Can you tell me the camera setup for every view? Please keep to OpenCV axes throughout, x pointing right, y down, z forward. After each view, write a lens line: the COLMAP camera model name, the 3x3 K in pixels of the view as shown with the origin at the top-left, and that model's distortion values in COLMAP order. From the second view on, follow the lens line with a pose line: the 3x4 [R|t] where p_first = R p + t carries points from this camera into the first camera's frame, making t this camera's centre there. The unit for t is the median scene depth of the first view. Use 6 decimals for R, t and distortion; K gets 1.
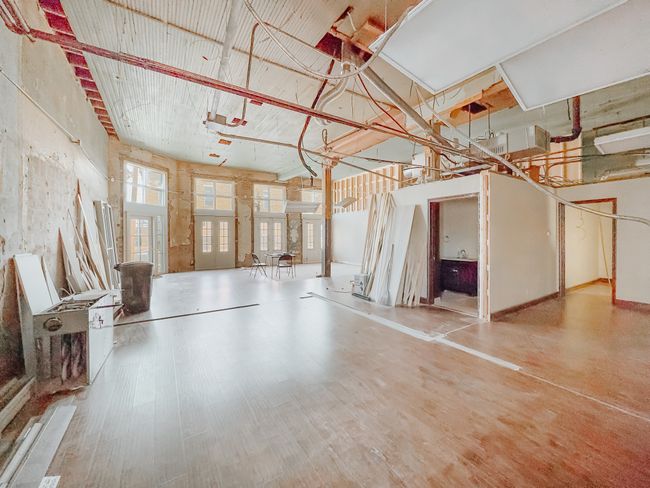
lens RADIAL K [[264.7, 0, 330.1], [0, 264.7, 238.8], [0, 0, 1]] dist [-0.002993, -0.000101]
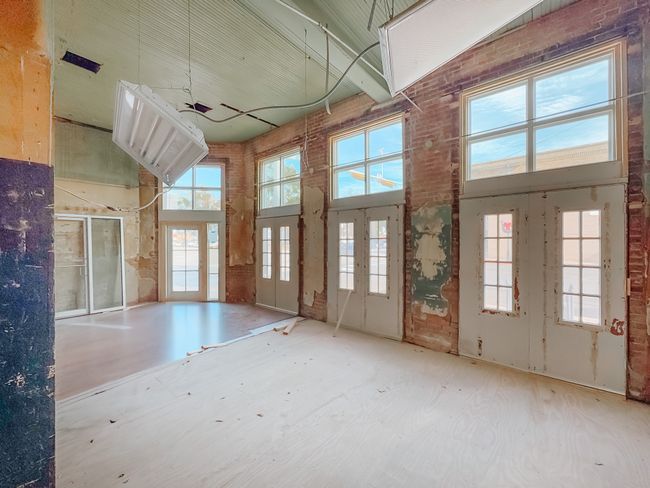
lens RADIAL K [[264.7, 0, 325.7], [0, 264.7, 241.4], [0, 0, 1]] dist [-0.002993, -0.000101]
pose [[0.303580, -0.001327, -0.952805, 0.138819], [-0.013969, 0.999885, -0.005844, -0.030174], [0.952704, 0.015084, 0.303526, 0.891910]]
